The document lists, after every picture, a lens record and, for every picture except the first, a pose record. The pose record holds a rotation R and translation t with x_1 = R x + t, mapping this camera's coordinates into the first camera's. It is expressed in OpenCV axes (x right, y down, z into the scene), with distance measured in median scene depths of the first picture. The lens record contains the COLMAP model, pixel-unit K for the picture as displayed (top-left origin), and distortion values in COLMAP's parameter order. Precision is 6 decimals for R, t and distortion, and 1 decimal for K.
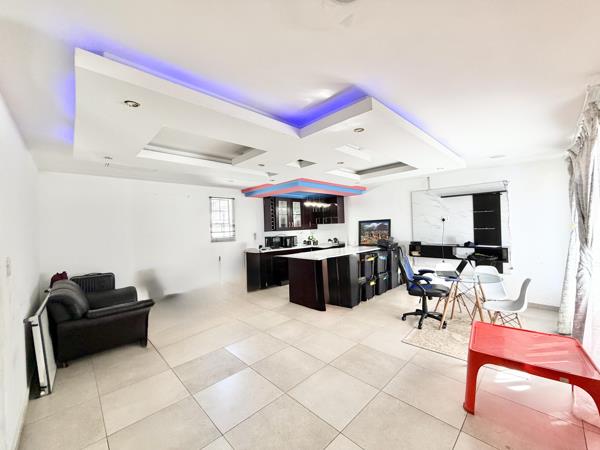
lens RADIAL K [[239.7, 0, 298.2], [0, 239.7, 225.2], [0, 0, 1]] dist [0.001153, 0.000102]
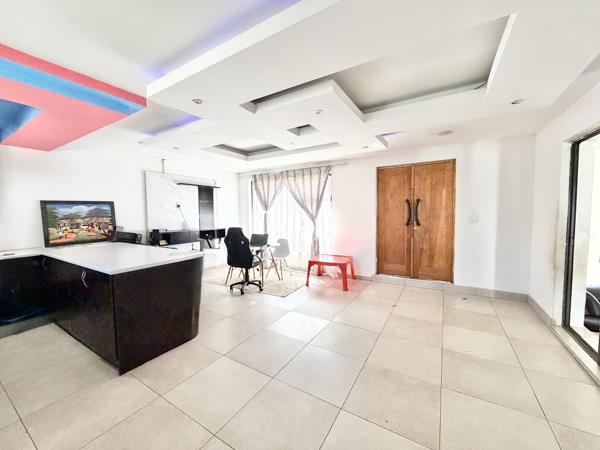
lens RADIAL K [[239.7, 0, 300.9], [0, 239.7, 222.2], [0, 0, 1]] dist [0.001153, 0.000102]
pose [[-0.256364, -0.009348, 0.966535, -0.423215], [0.014664, 0.999801, 0.013559, 0.033199], [-0.966469, 0.017649, -0.256176, 0.626118]]
